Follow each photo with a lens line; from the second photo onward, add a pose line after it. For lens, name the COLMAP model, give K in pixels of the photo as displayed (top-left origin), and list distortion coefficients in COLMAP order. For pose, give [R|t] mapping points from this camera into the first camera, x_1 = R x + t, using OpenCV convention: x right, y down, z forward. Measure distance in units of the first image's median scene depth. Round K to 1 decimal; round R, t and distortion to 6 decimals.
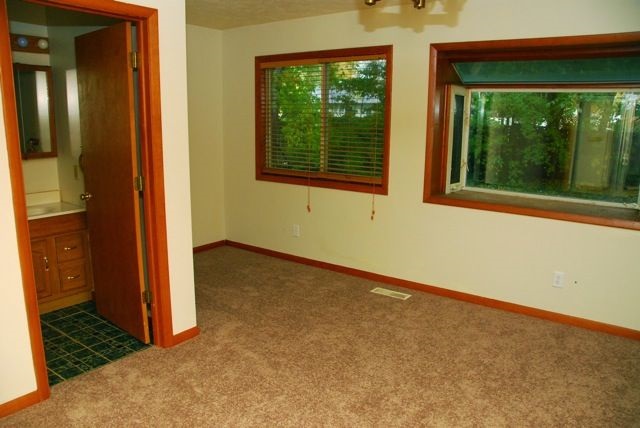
lens RADIAL K [[492.1, 0, 317.4], [0, 492.1, 222.9], [0, 0, 1]] dist [-0.177138, 0.123447]
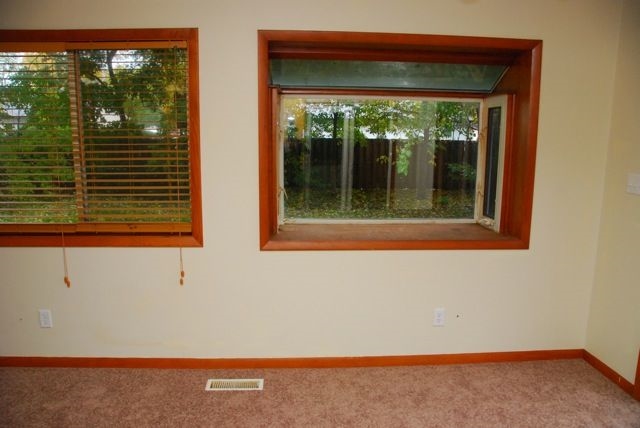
lens RADIAL K [[492.1, 0, 317.4], [0, 492.1, 222.9], [0, 0, 1]] dist [-0.177138, 0.123447]
pose [[0.766072, -0.121549, 0.631157, -0.165401], [0.135375, 0.990442, 0.026428, -0.087252], [-0.628337, 0.065197, 0.775205, 0.367457]]
